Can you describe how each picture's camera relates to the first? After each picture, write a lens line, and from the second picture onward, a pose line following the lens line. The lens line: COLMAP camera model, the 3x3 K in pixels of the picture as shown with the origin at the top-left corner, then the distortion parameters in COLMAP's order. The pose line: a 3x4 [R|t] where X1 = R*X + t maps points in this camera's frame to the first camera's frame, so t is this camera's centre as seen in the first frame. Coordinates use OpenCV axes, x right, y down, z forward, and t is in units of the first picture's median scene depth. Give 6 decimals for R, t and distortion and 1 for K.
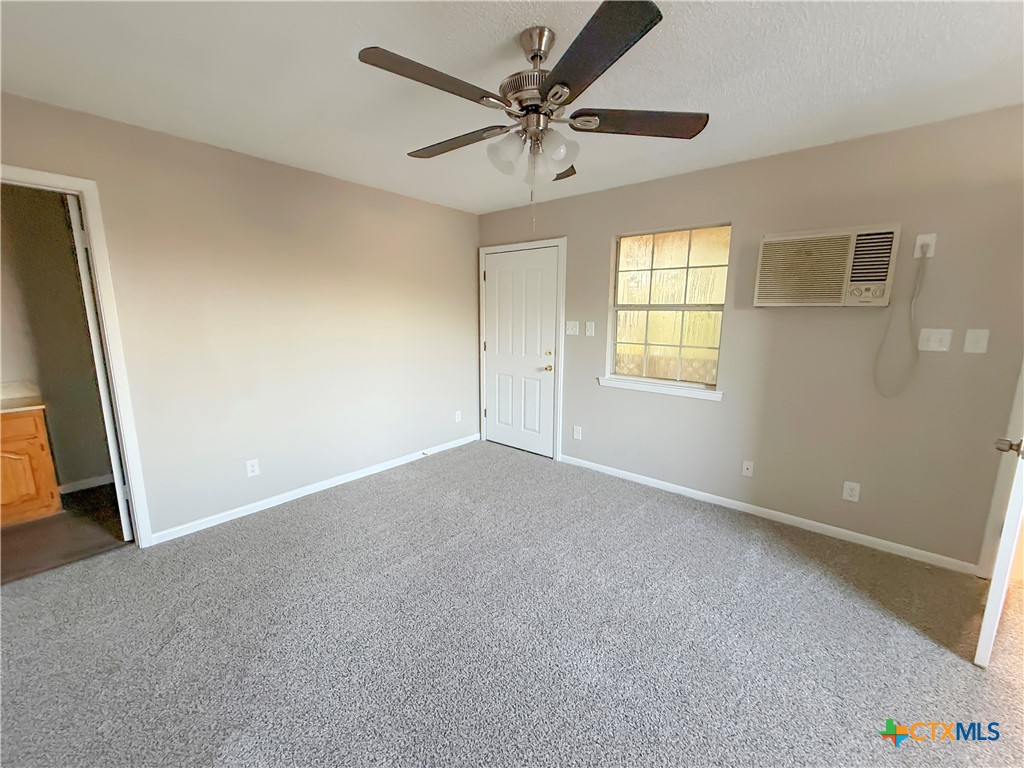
lens RADIAL K [[409.9, 0, 515.7], [0, 409.9, 383.6], [0, 0, 1]] dist [-0.000670, 0.000062]
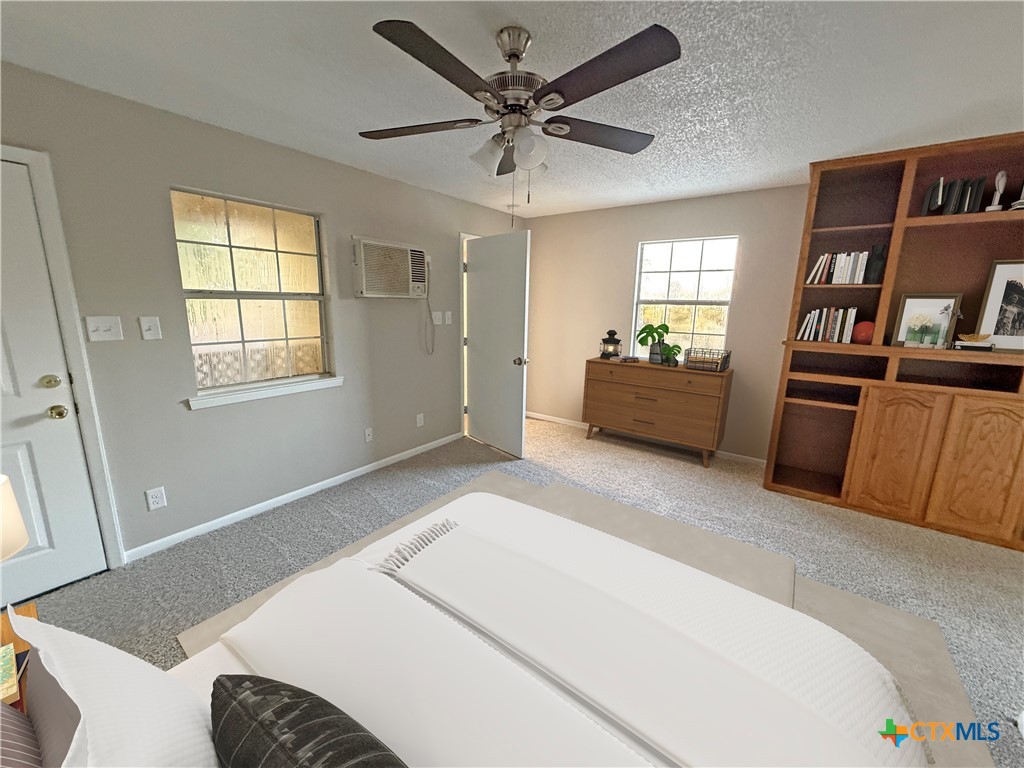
lens RADIAL K [[409.9, 0, 514.4], [0, 409.9, 384.2], [0, 0, 1]] dist [-0.000670, 0.000062]
pose [[-0.070102, -0.206631, 0.975904, -0.532055], [0.153213, 0.964473, 0.215217, -0.111953], [-0.985704, 0.164608, -0.035953, 0.548433]]
